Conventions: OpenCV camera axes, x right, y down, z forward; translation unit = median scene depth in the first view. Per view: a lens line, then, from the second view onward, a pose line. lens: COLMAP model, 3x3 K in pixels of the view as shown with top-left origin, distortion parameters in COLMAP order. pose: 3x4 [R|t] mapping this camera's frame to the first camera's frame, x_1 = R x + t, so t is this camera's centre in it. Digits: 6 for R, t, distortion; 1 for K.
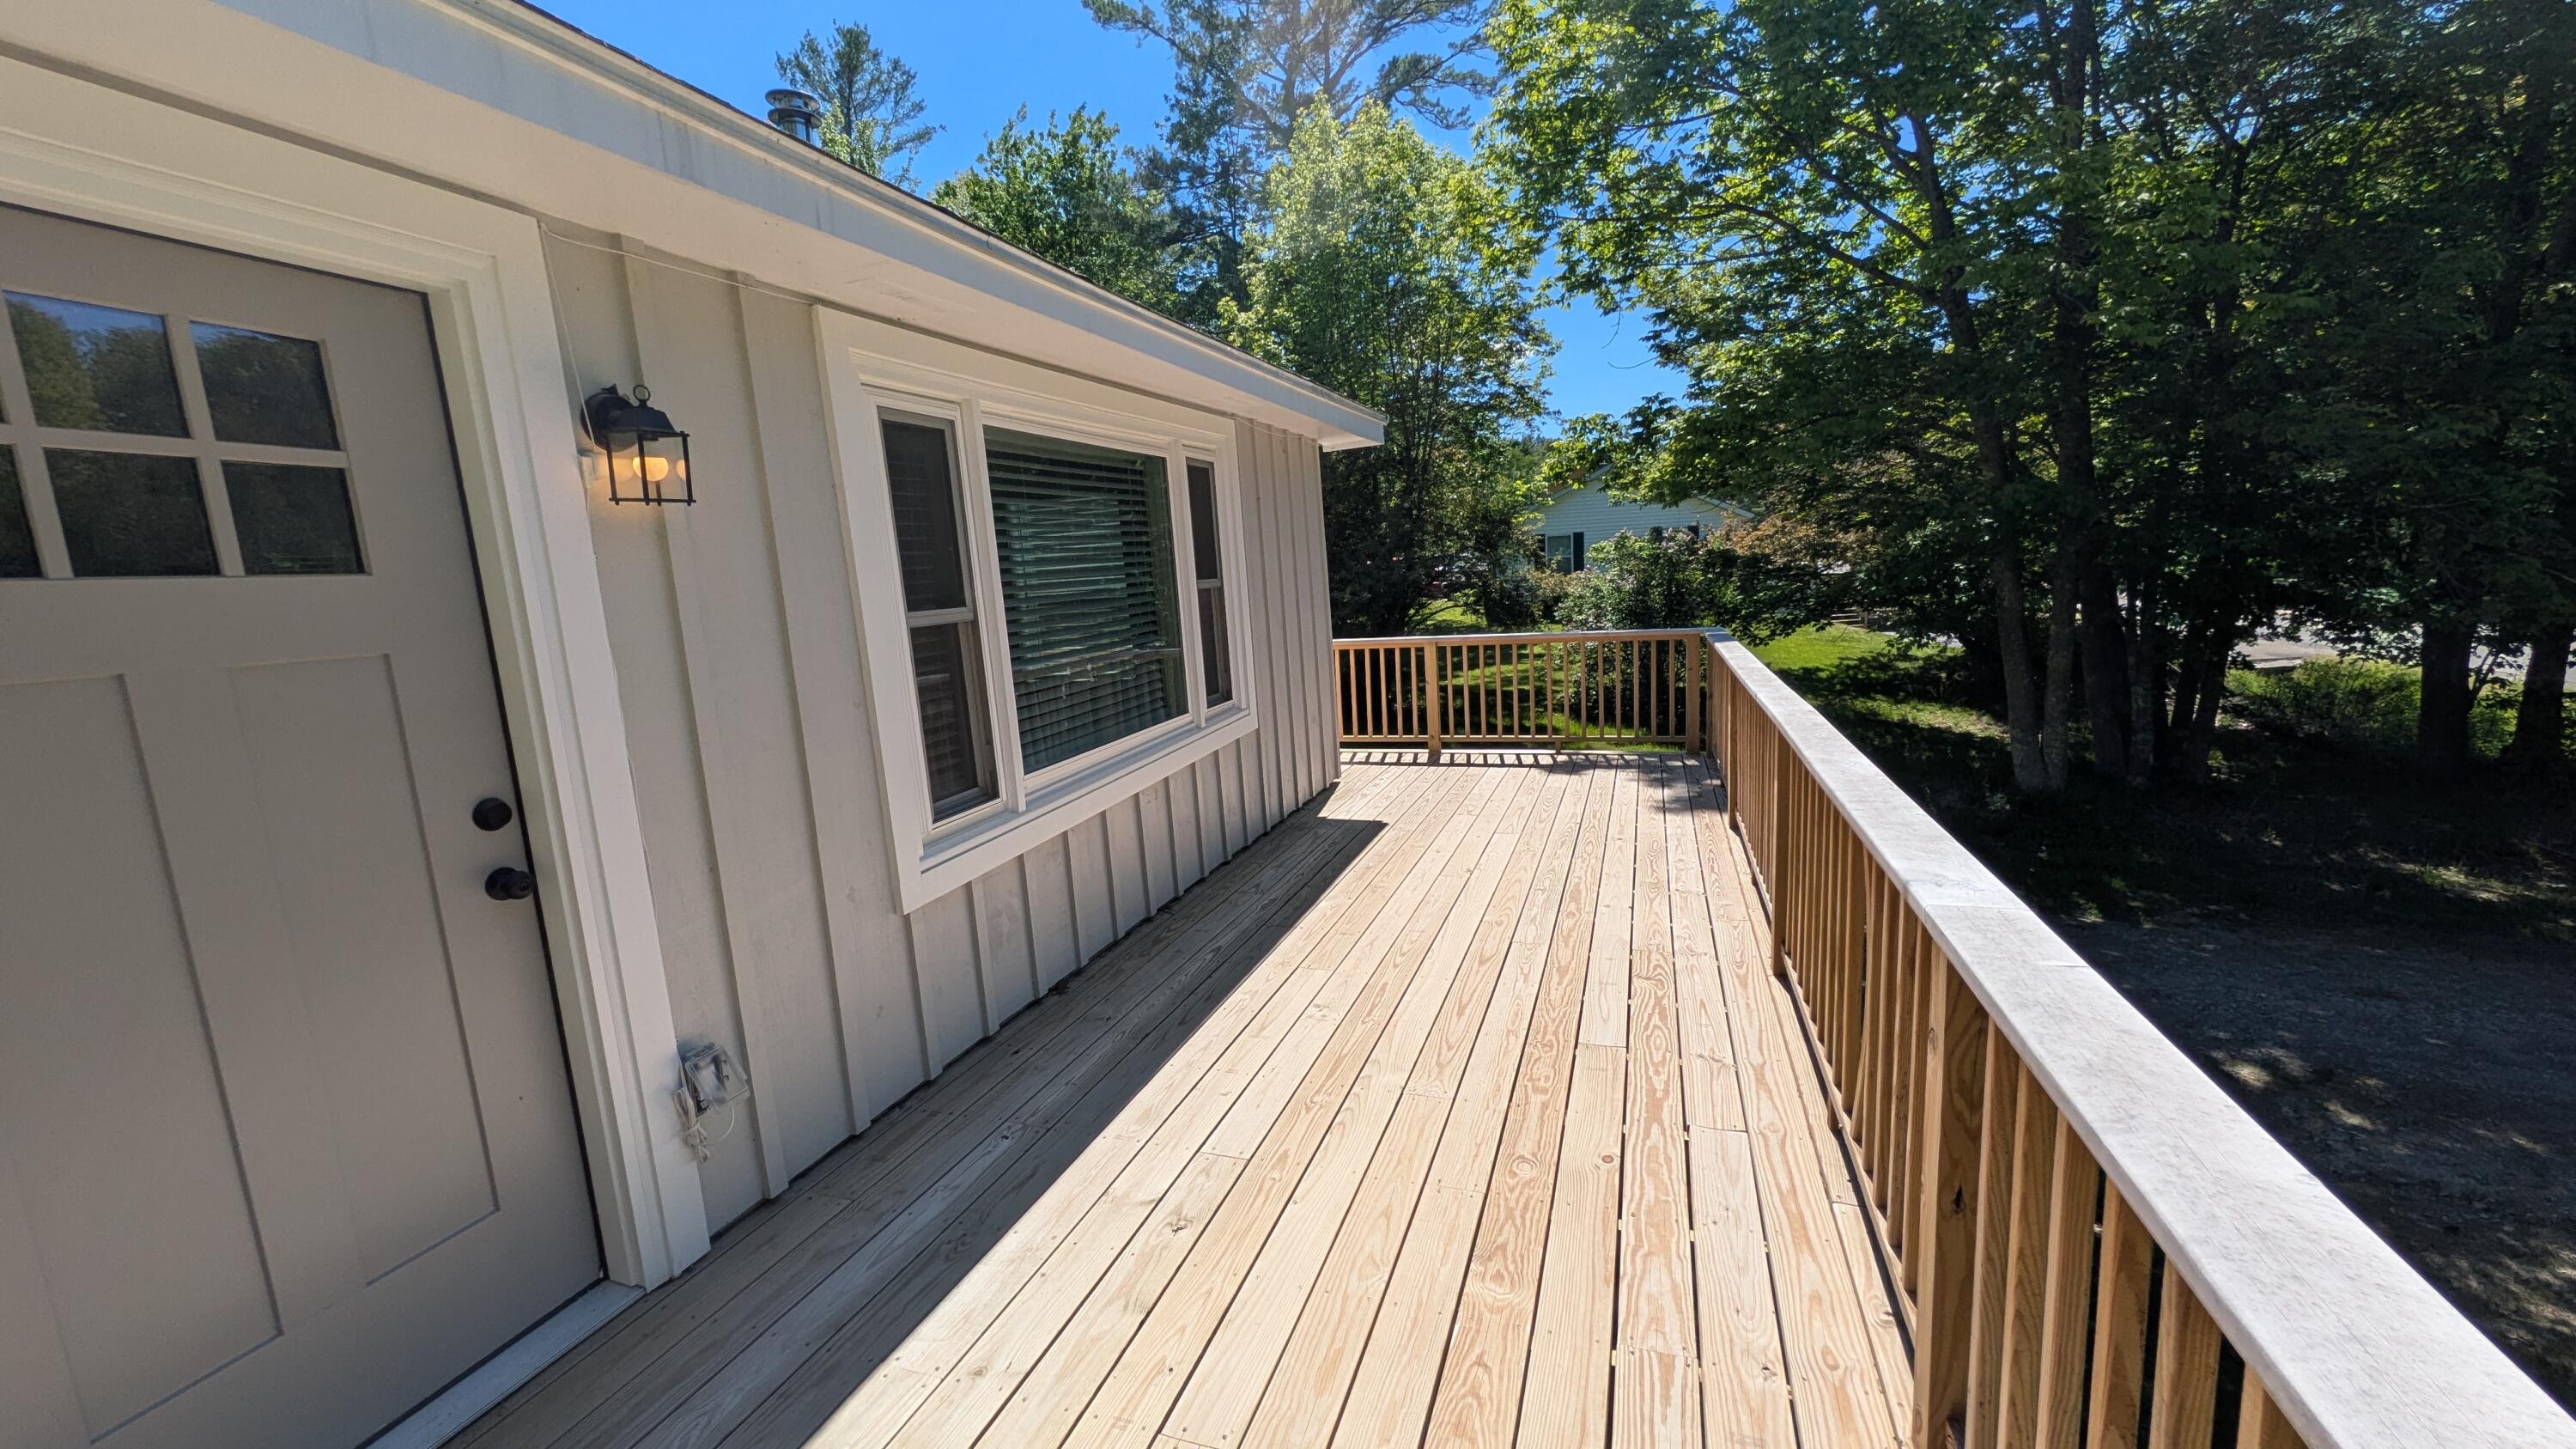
lens RADIAL K [[1010.5, 0, 1292.6], [0, 1010.5, 737.5], [0, 0, 1]] dist [0.004900, -0.002534]
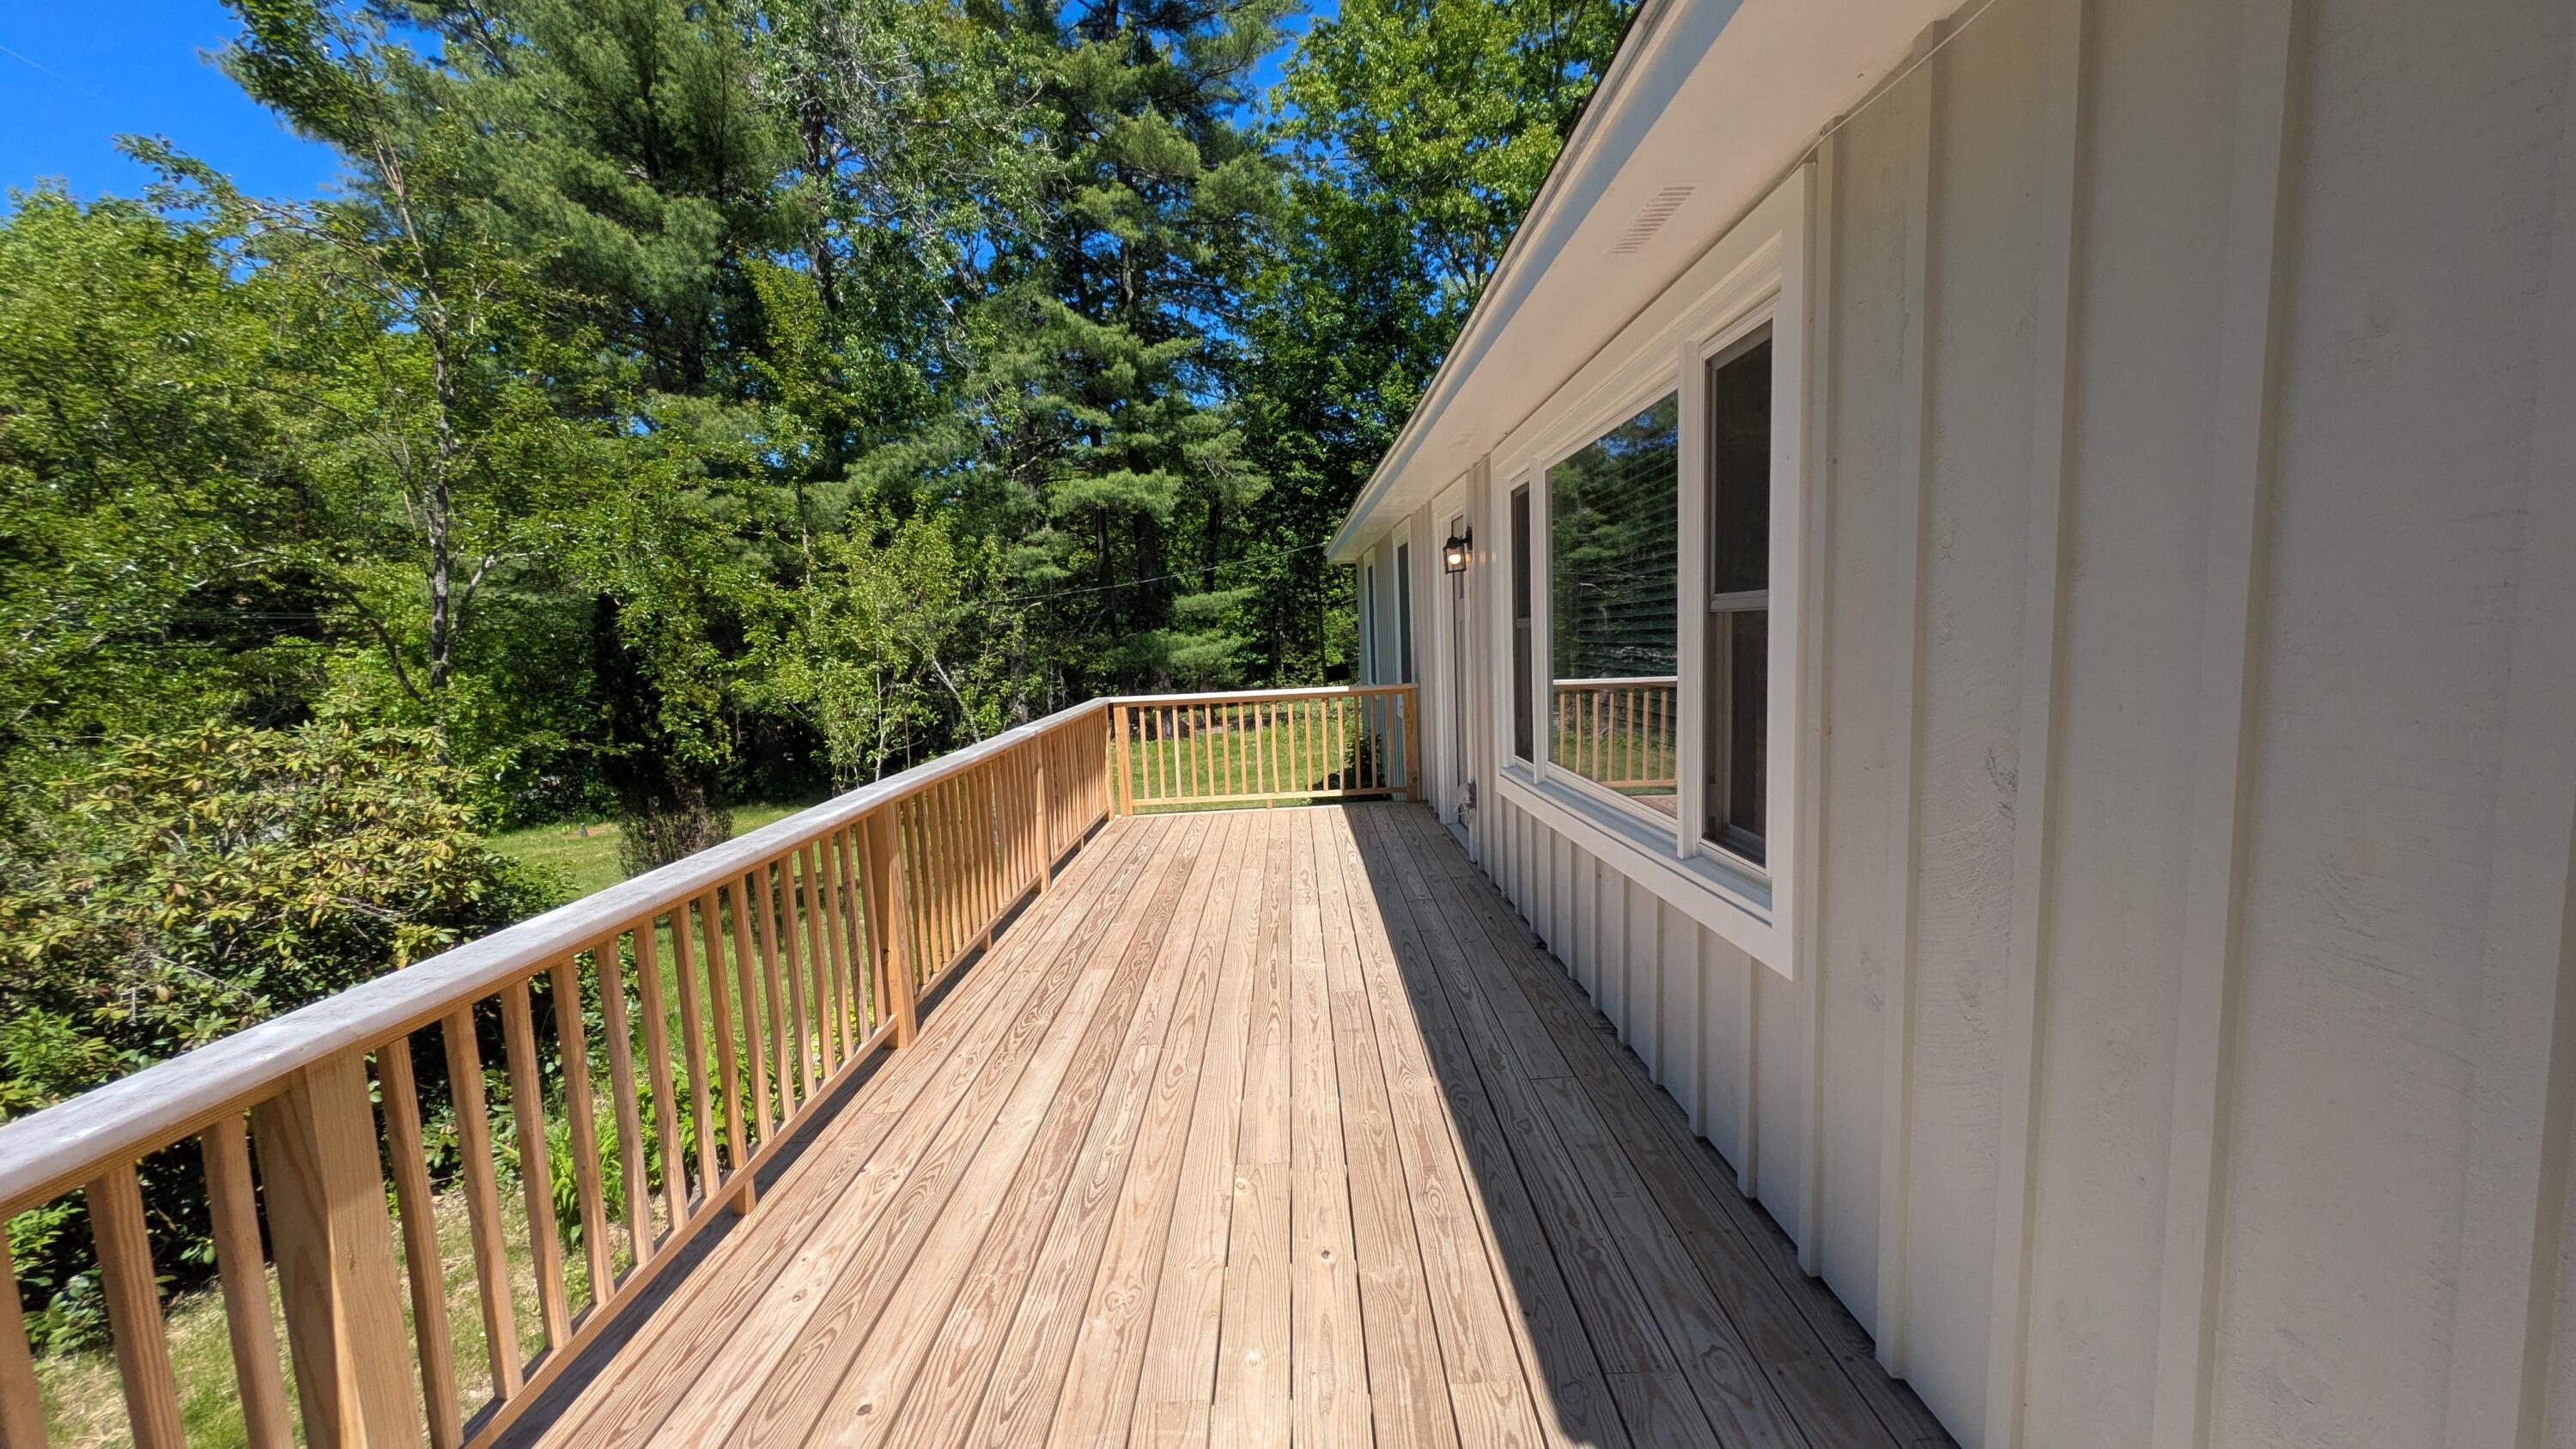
lens RADIAL K [[1010.5, 0, 1292.6], [0, 1010.5, 737.5], [0, 0, 1]] dist [0.004900, -0.002534]
pose [[-0.939290, 0.136015, -0.315015, 0.357950], [0.045690, 0.959481, 0.278044, -0.303961], [0.340069, 0.246771, -0.907446, 1.804715]]
